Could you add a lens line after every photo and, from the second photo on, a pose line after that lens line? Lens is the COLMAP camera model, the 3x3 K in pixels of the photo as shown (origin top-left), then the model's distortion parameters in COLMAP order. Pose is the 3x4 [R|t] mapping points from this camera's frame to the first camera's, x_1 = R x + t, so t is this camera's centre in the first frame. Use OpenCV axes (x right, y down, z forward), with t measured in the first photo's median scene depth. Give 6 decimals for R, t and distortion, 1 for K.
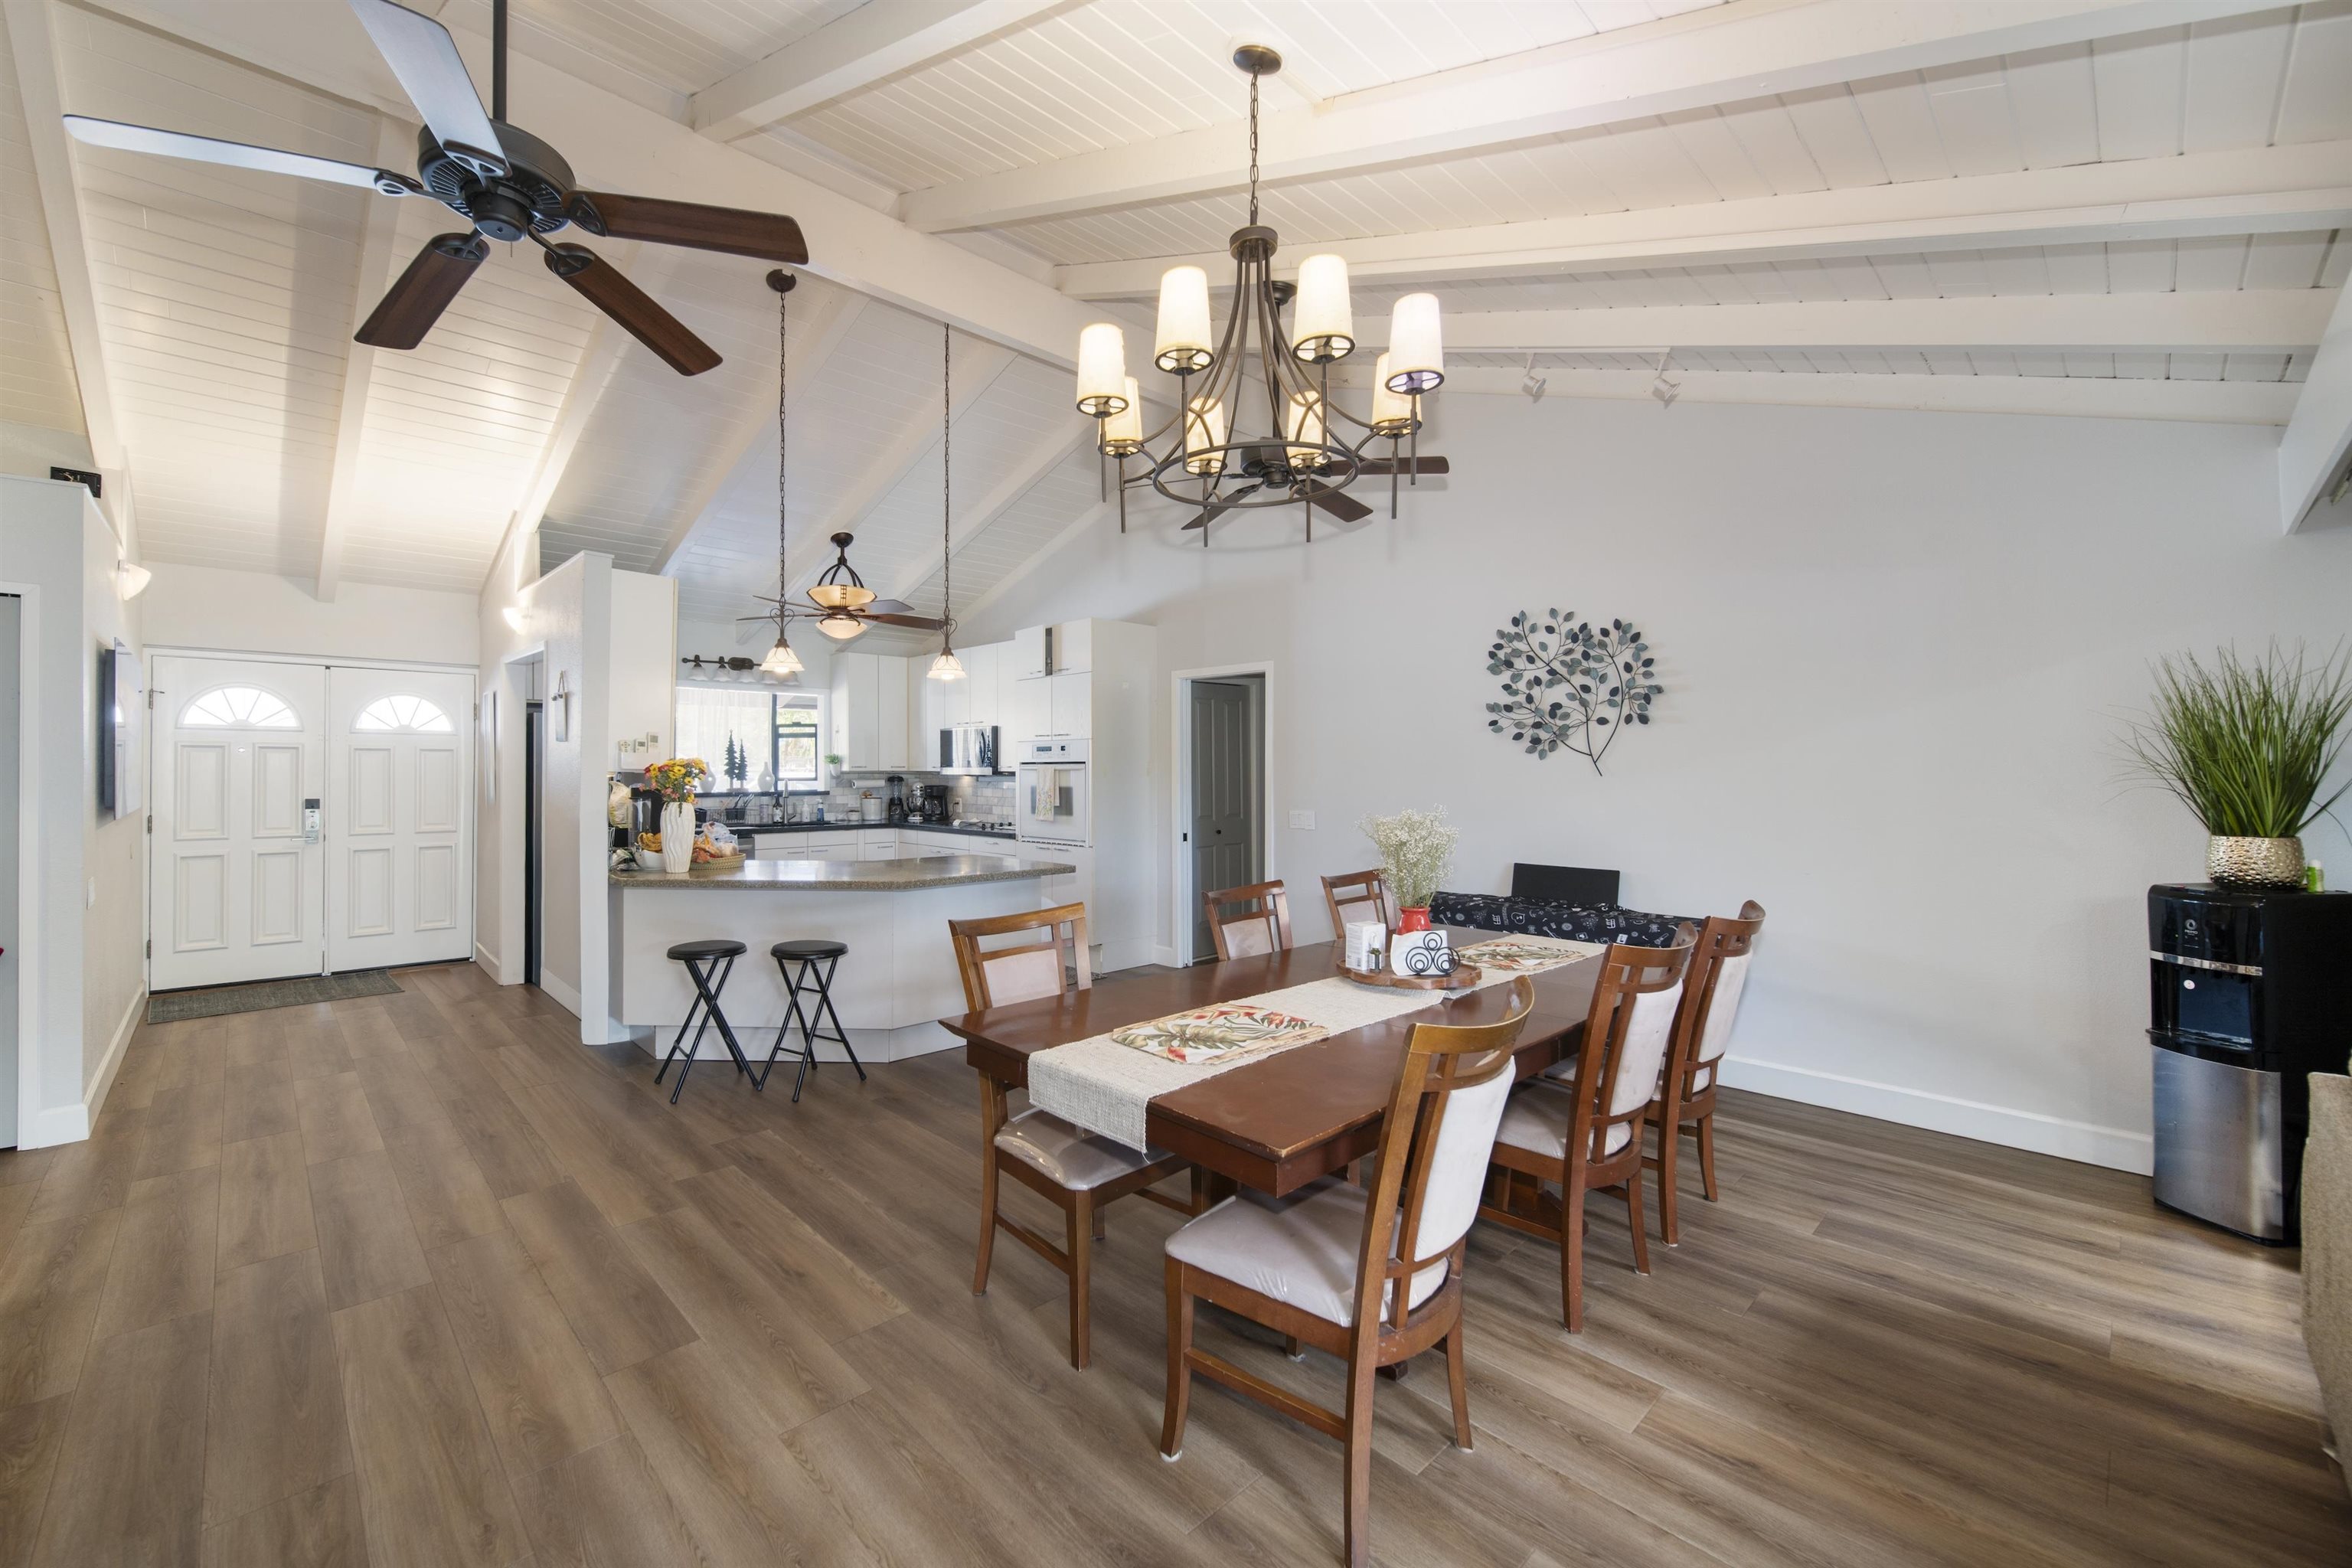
lens RADIAL K [[950.3, 0, 1160.0], [0, 950.3, 780.8], [0, 0, 1]] dist [-0.010516, -0.000042]
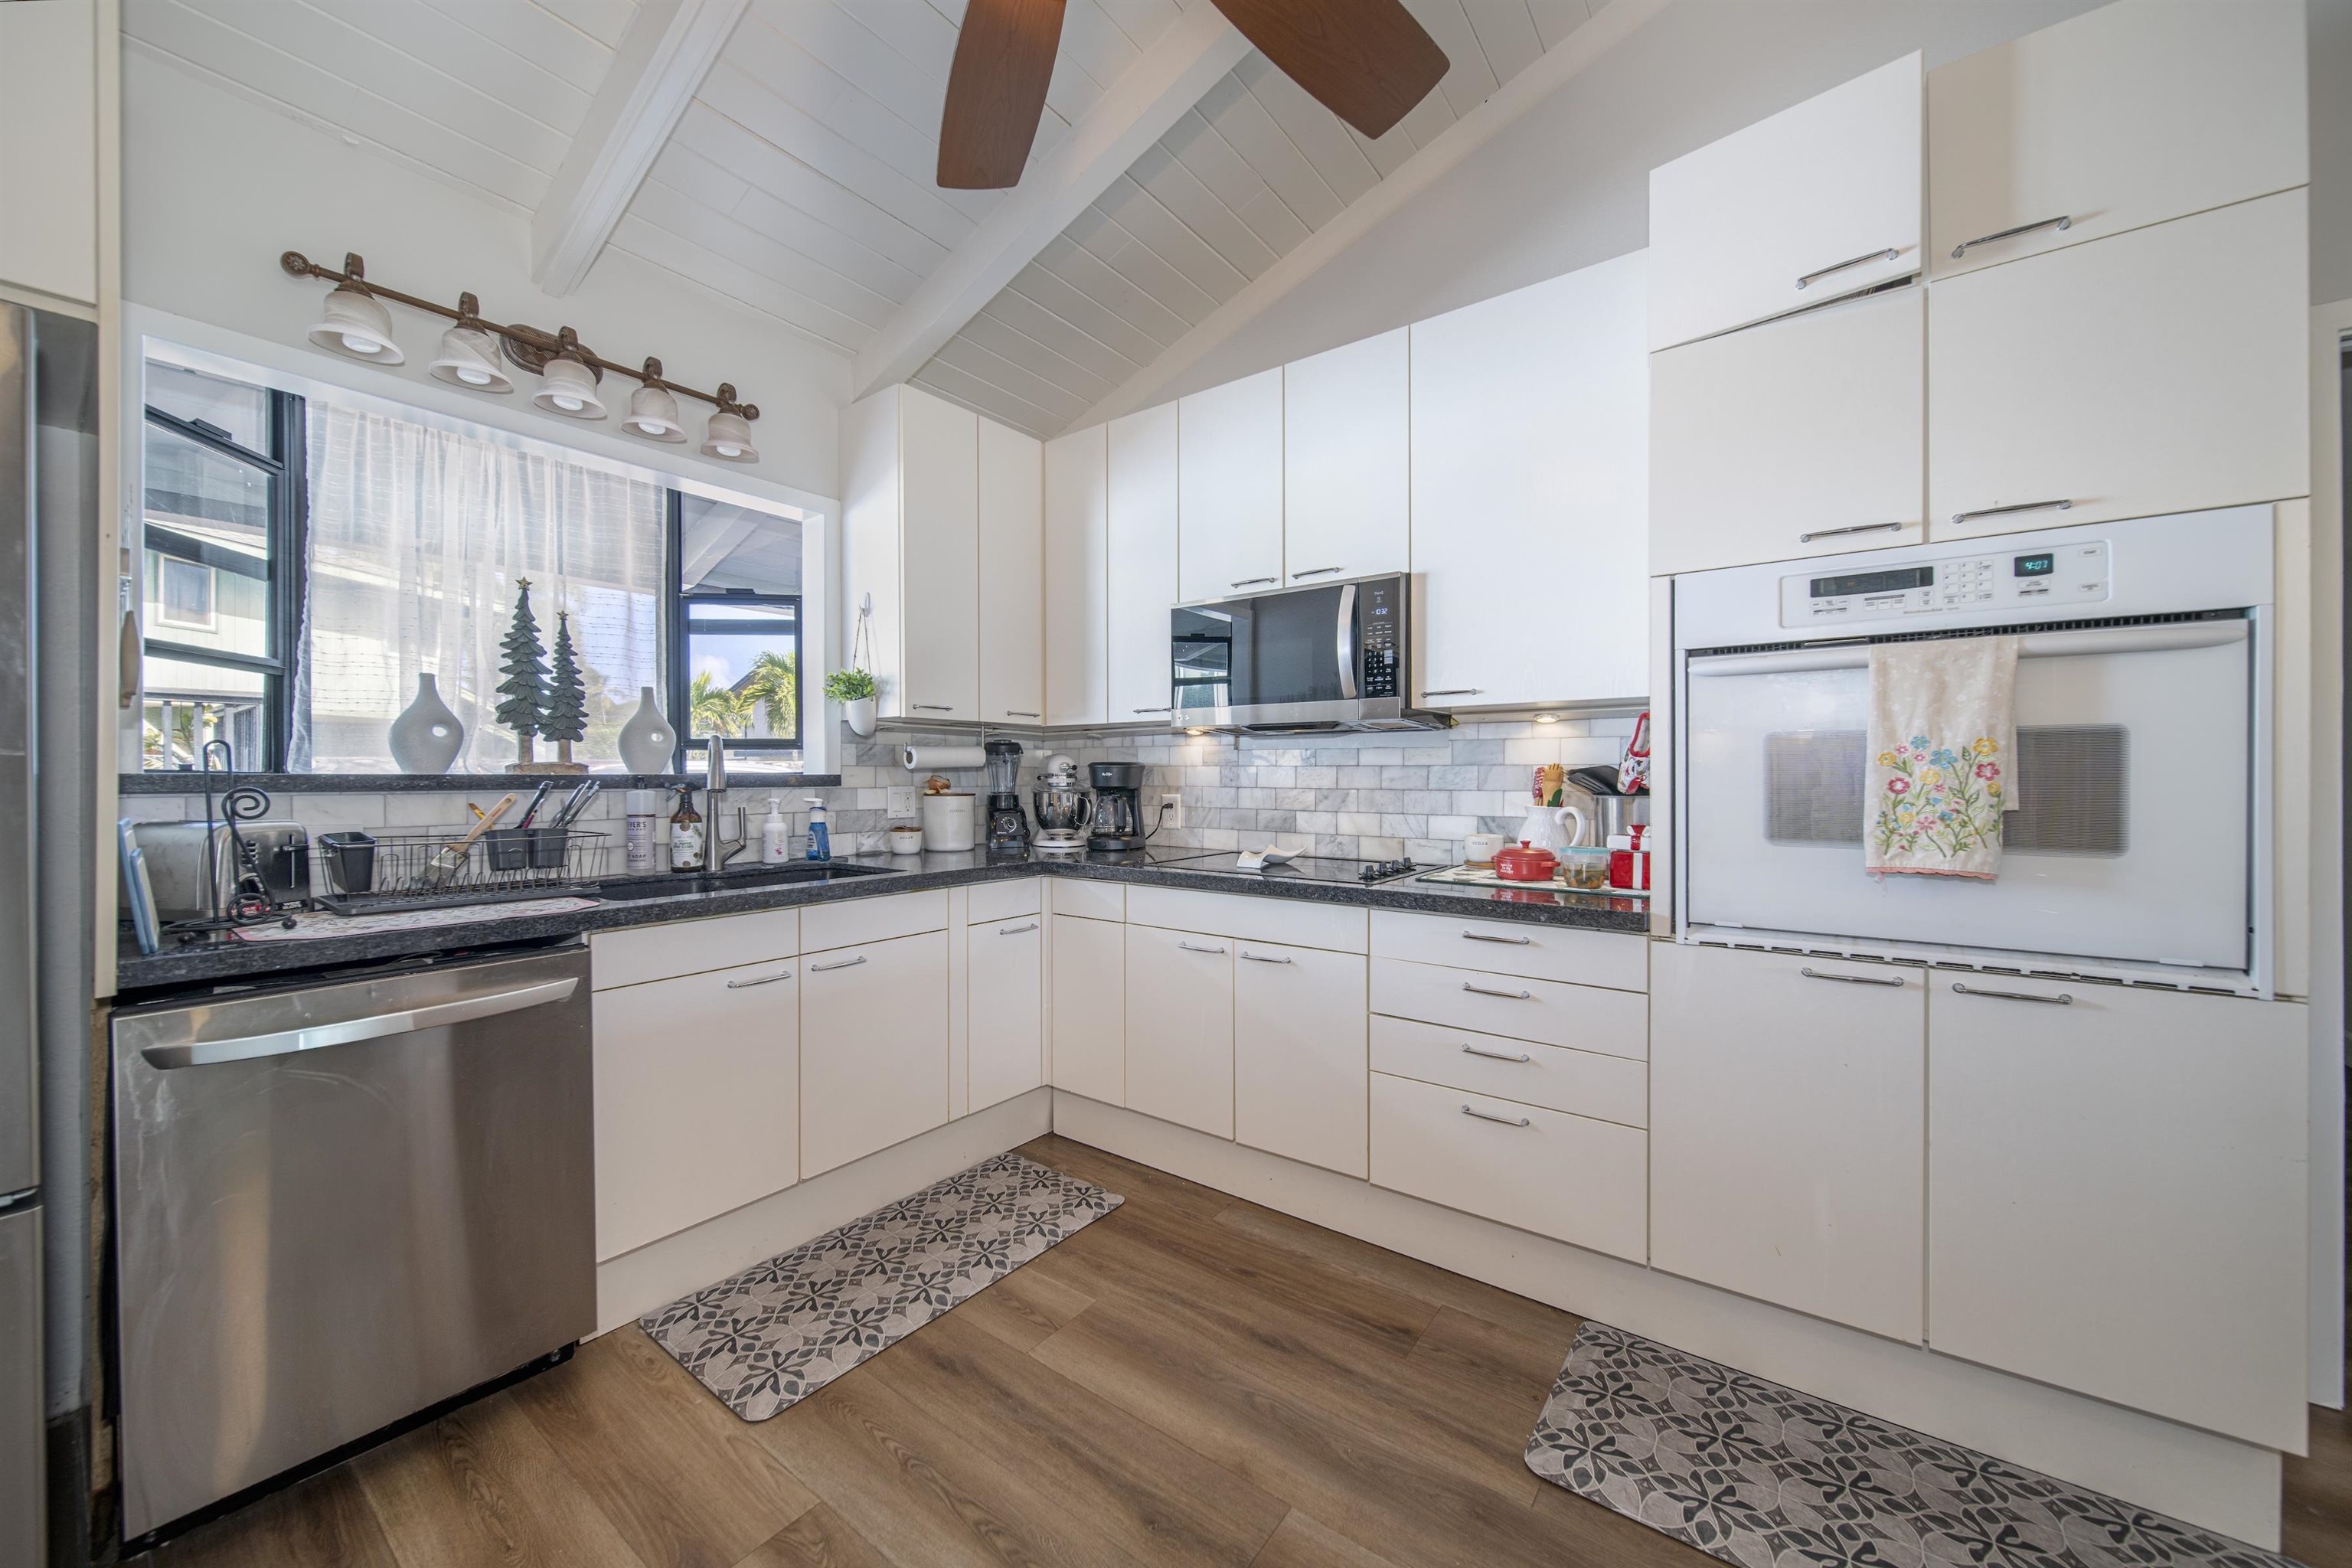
lens RADIAL K [[890.3, 0, 1241.2], [0, 890.3, 780.8], [0, 0, 1]] dist [-0.003713, -0.000336]
pose [[0.983961, -0.004148, 0.178337, -0.277720], [0.004536, 0.999988, -0.001766, 0.015303], [-0.178328, 0.002546, 0.983968, 0.684649]]
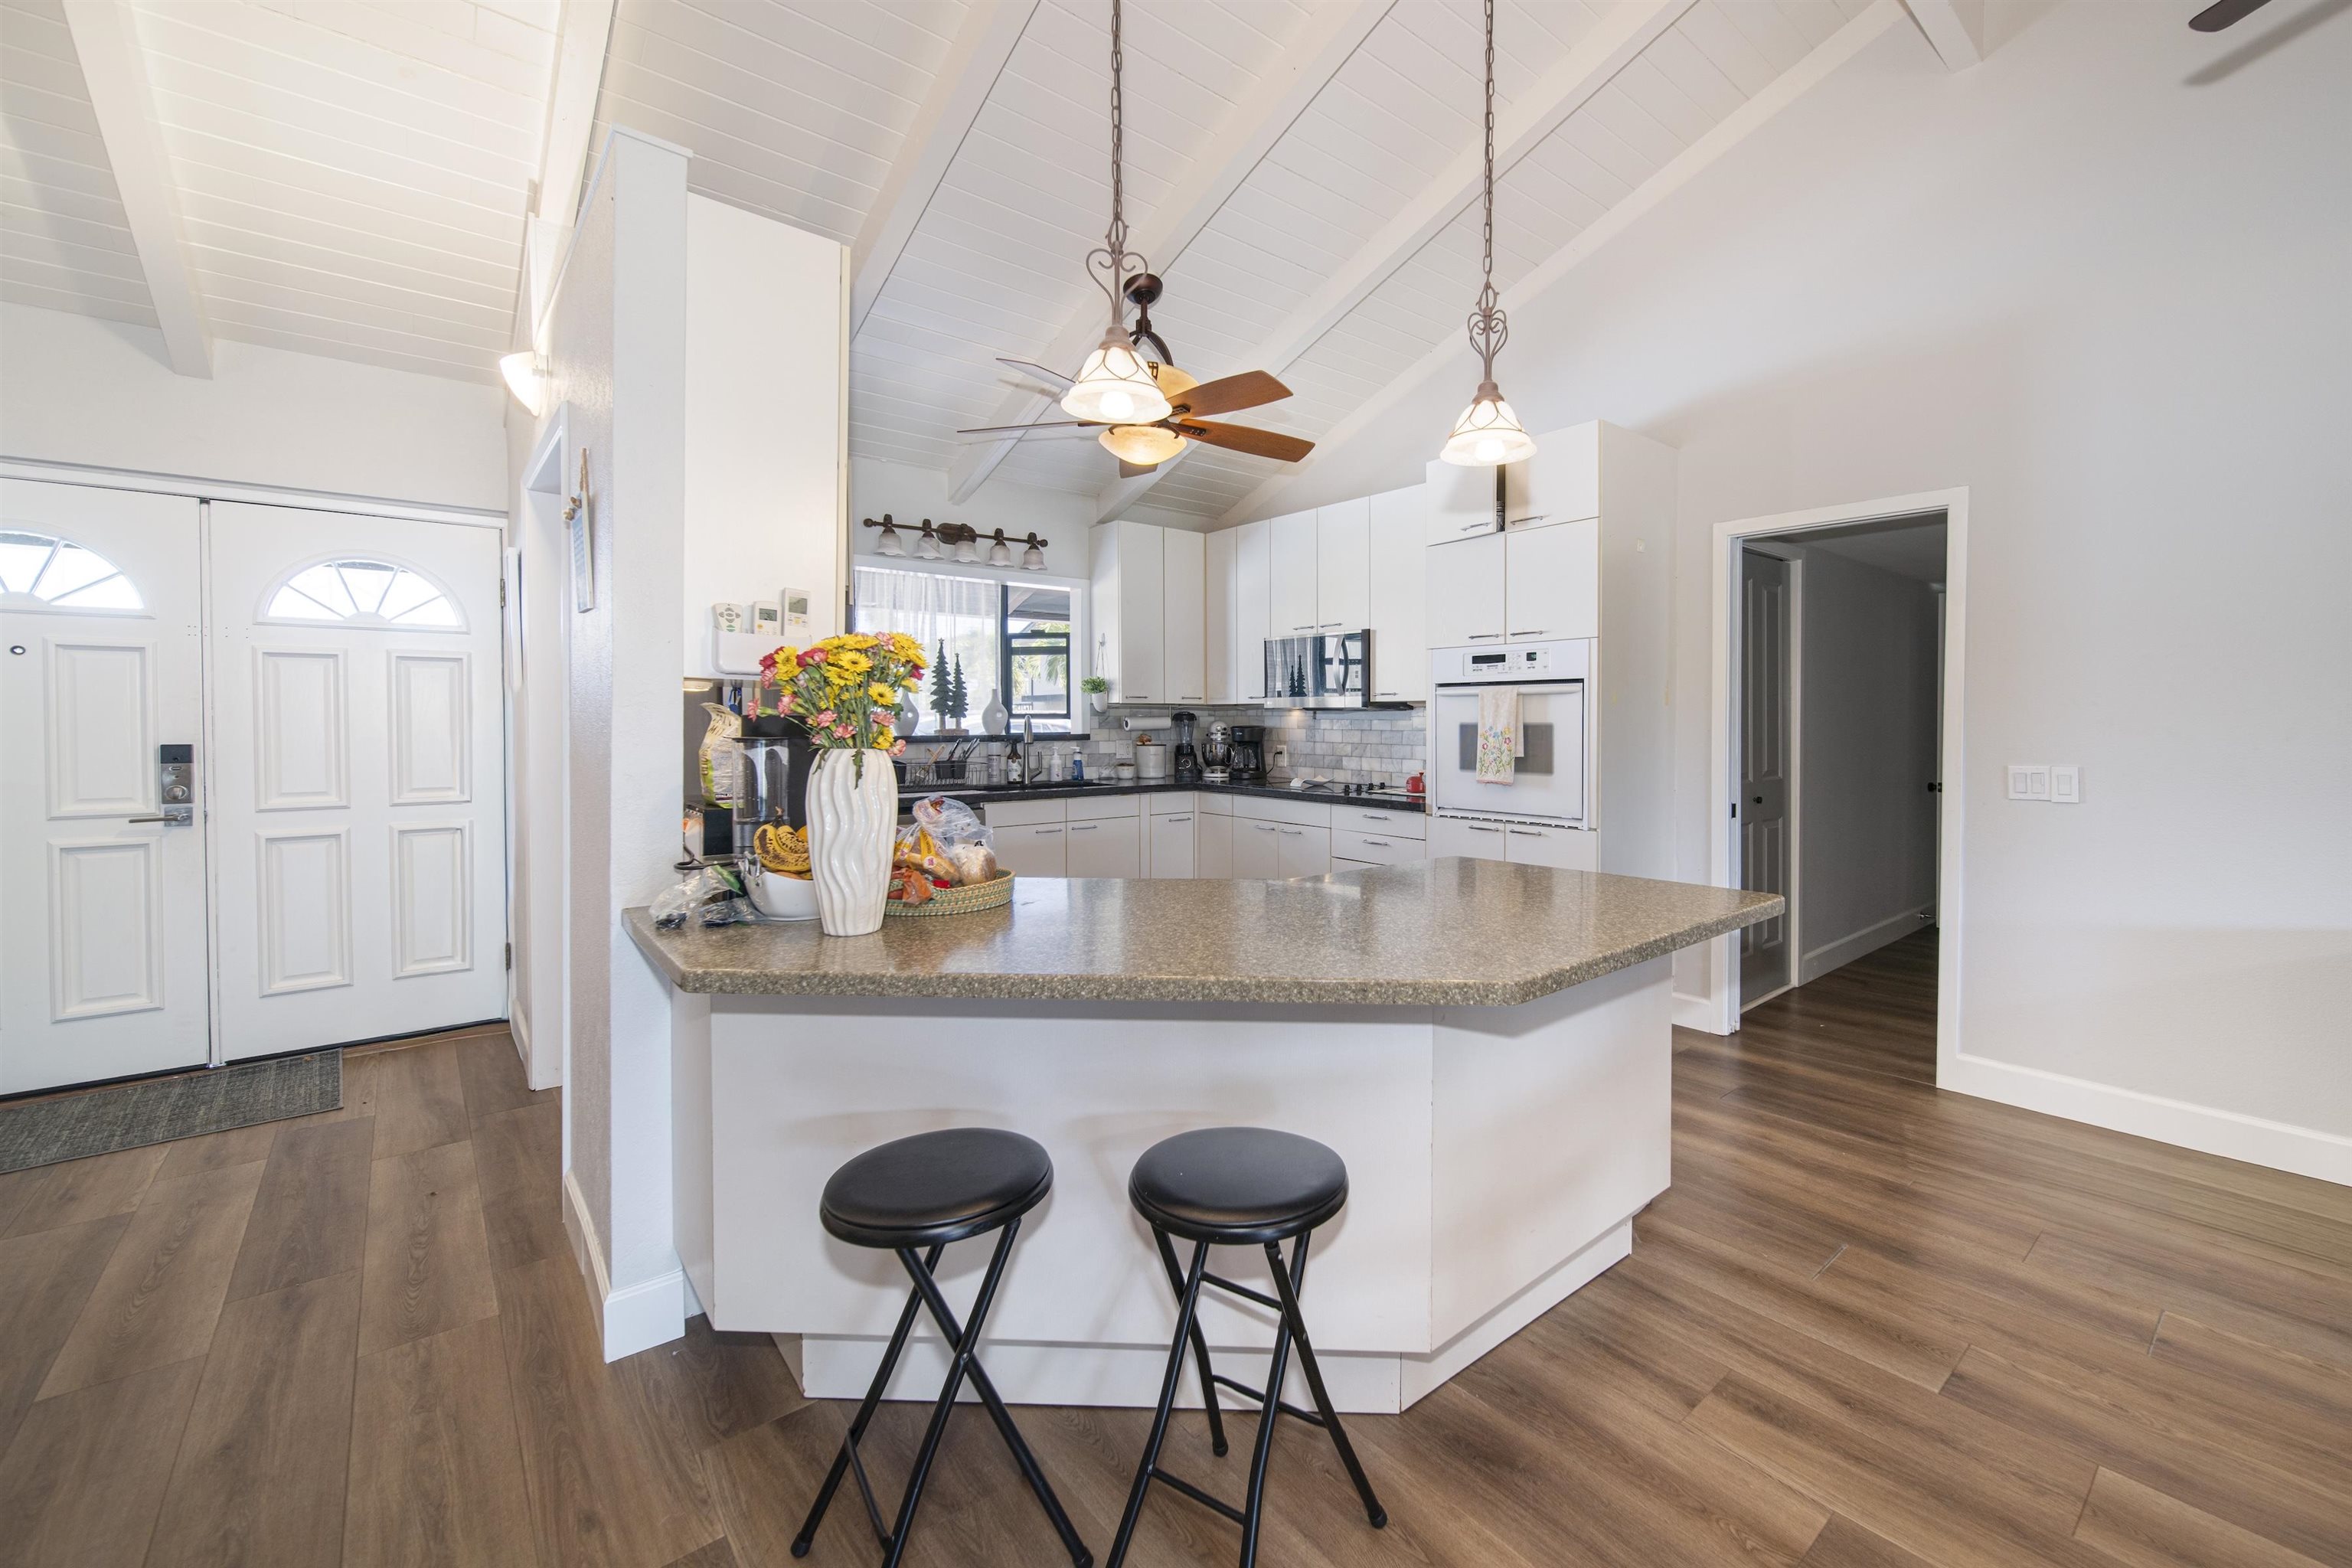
lens RADIAL K [[1000.8, 0, 1362.6], [0, 1000.8, 738.1], [0, 0, 1]] dist [-0.001691, 0.000116]
pose [[0.999957, -0.000474, -0.009231, -0.164855], [0.000561, 0.999955, 0.009460, 0.007556], [0.009226, -0.009465, 0.999913, 0.332302]]
